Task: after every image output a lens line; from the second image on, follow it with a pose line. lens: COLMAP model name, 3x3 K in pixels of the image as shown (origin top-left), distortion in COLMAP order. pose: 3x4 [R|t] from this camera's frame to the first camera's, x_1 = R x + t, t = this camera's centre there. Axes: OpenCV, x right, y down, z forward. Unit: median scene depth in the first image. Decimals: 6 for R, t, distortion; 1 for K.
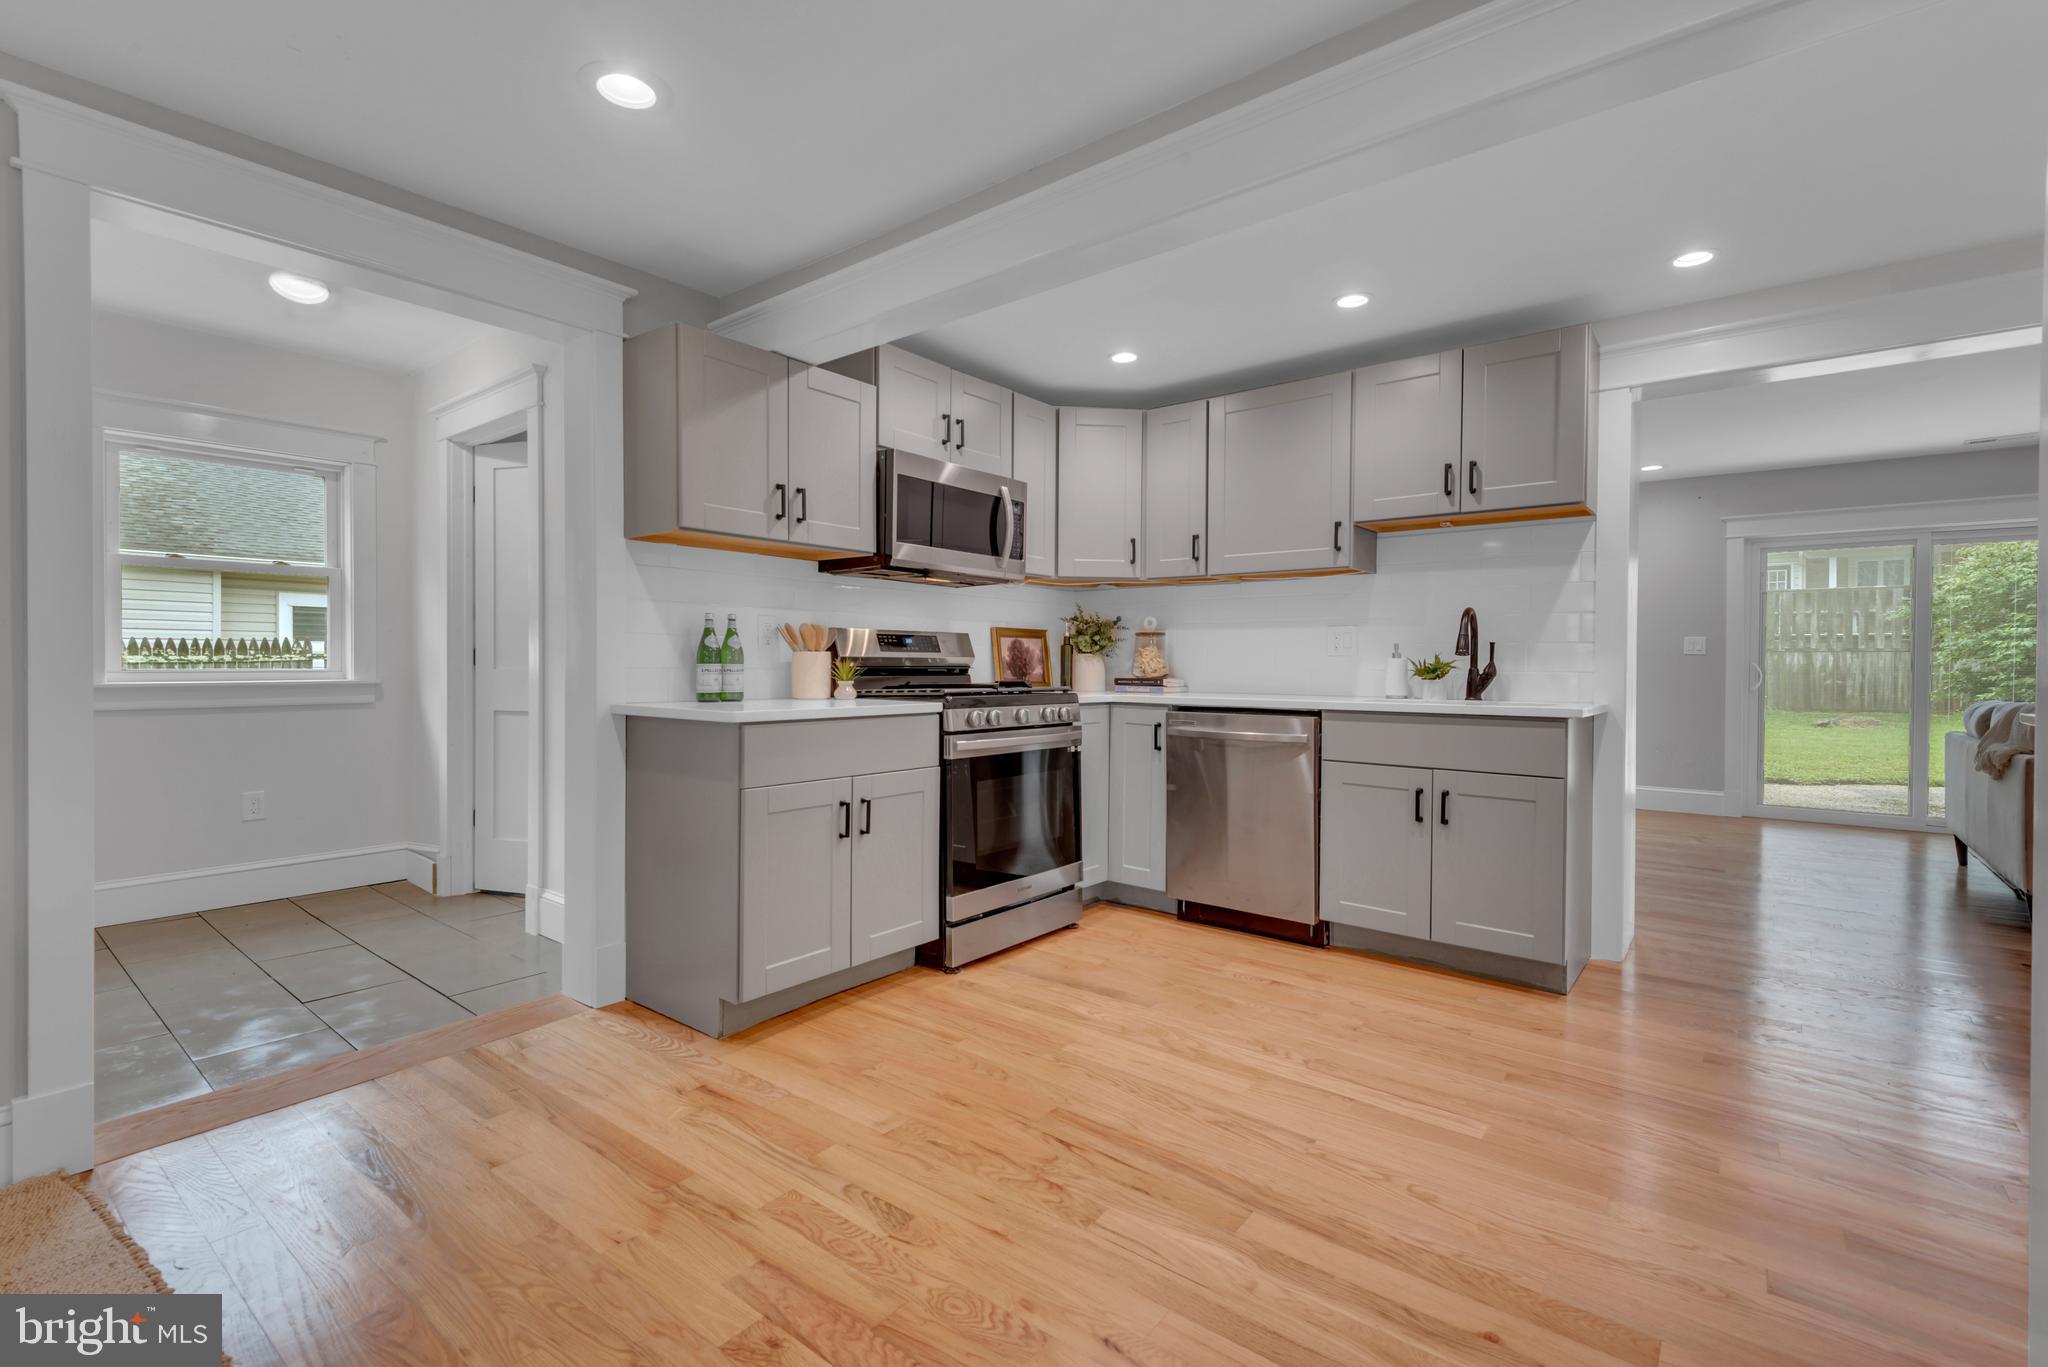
lens RADIAL K [[915.2, 0, 1016.0], [0, 915.2, 670.9], [0, 0, 1]] dist [0.037188, -0.021605]
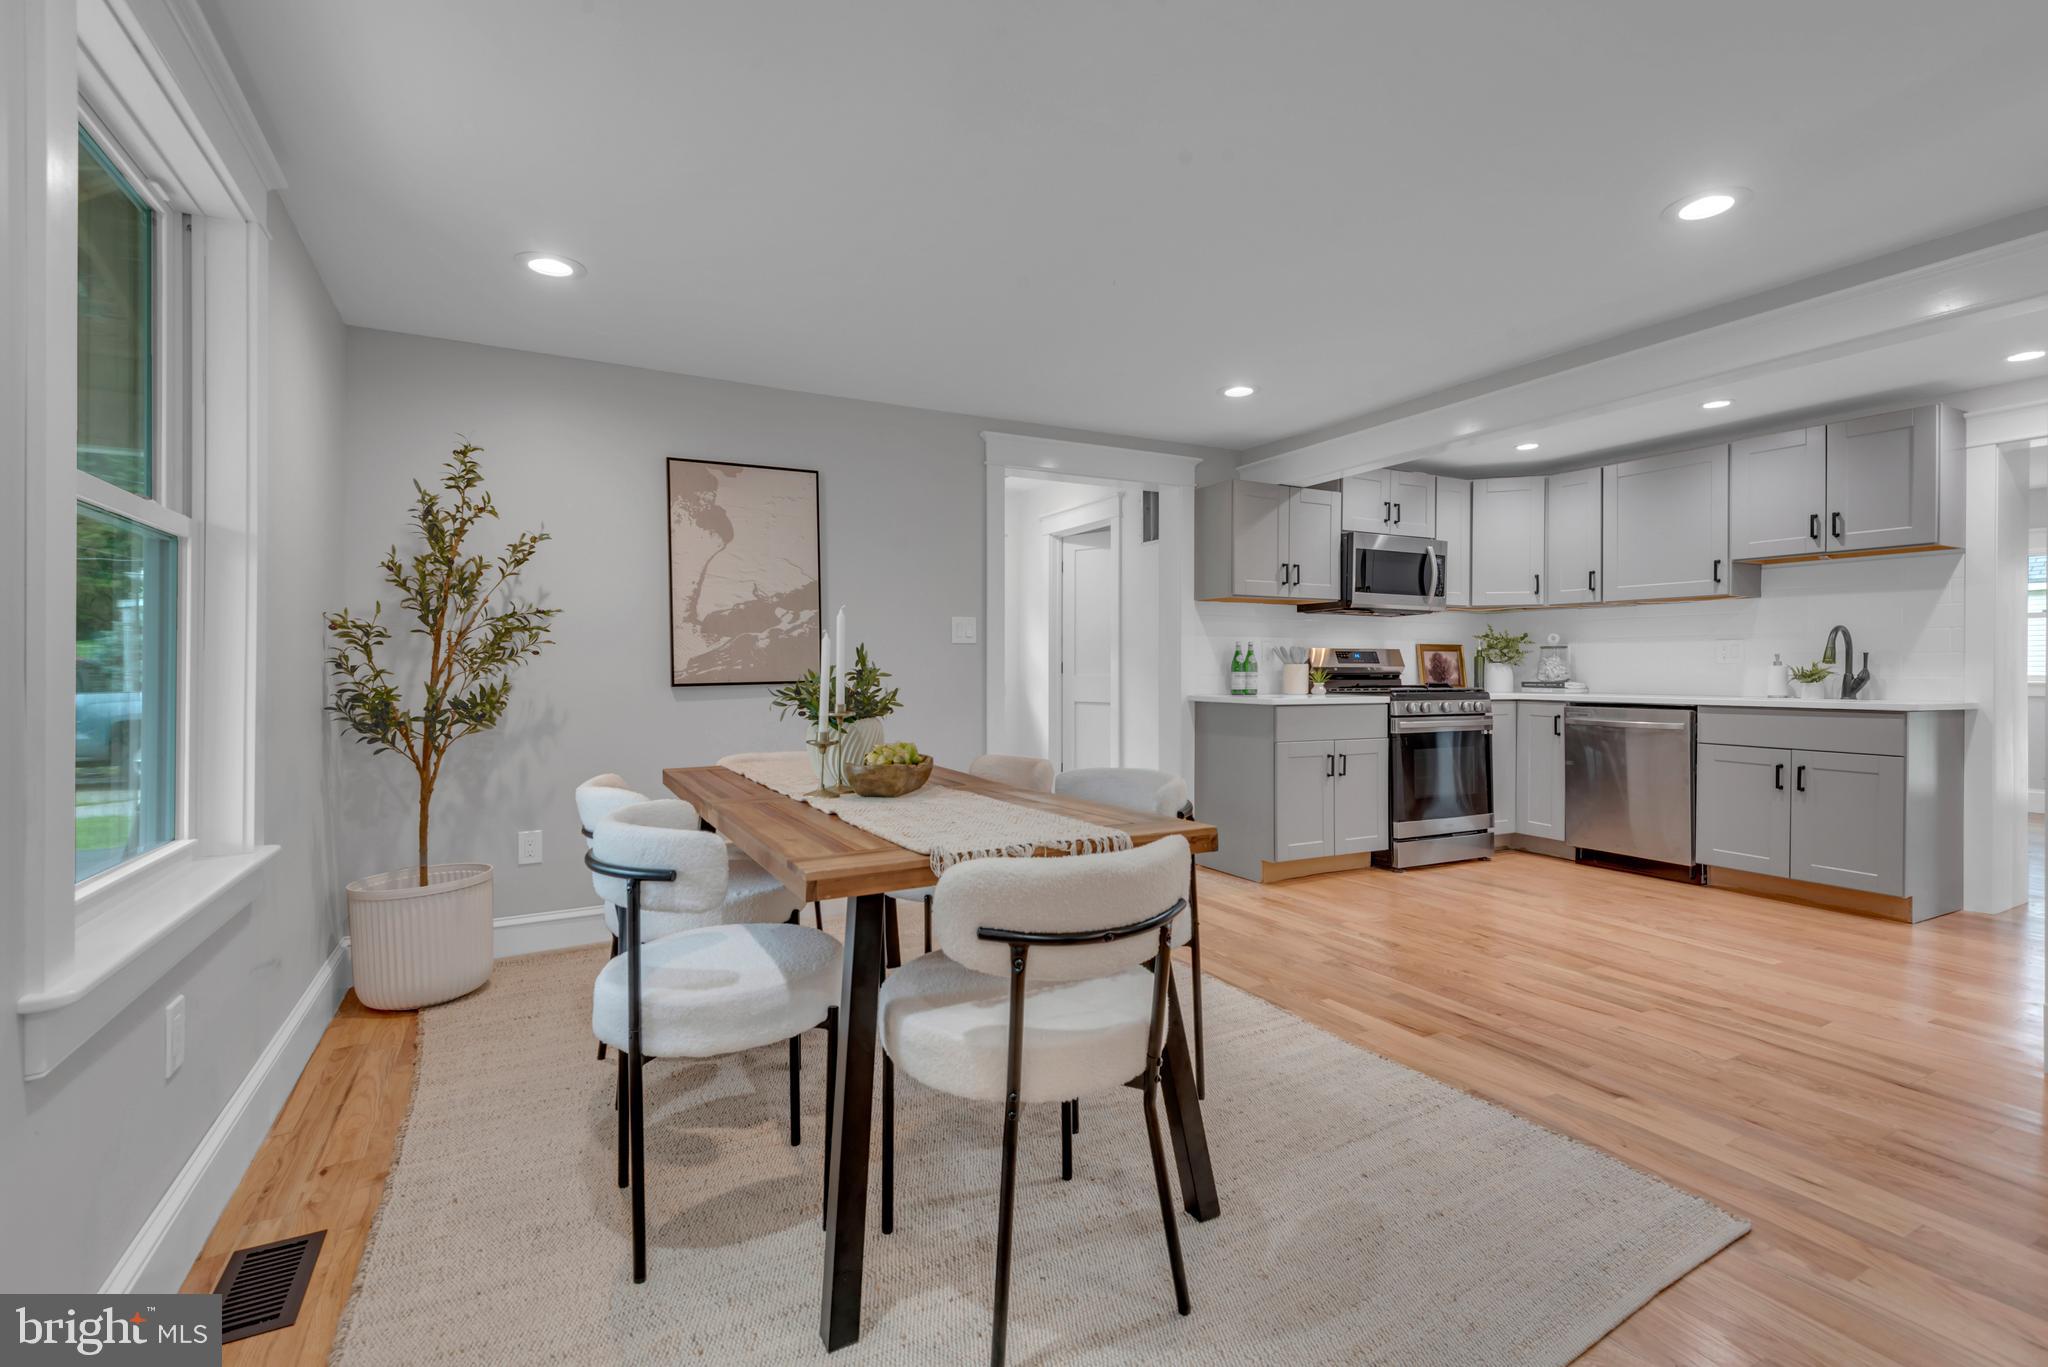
lens RADIAL K [[915.2, 0, 1016.0], [0, 915.2, 670.9], [0, 0, 1]] dist [0.037188, -0.021605]
pose [[0.919018, -0.003649, -0.394198, -0.042283], [0.000974, 0.999975, -0.006987, 0.001222], [0.394214, 0.006037, 0.918999, -0.597757]]
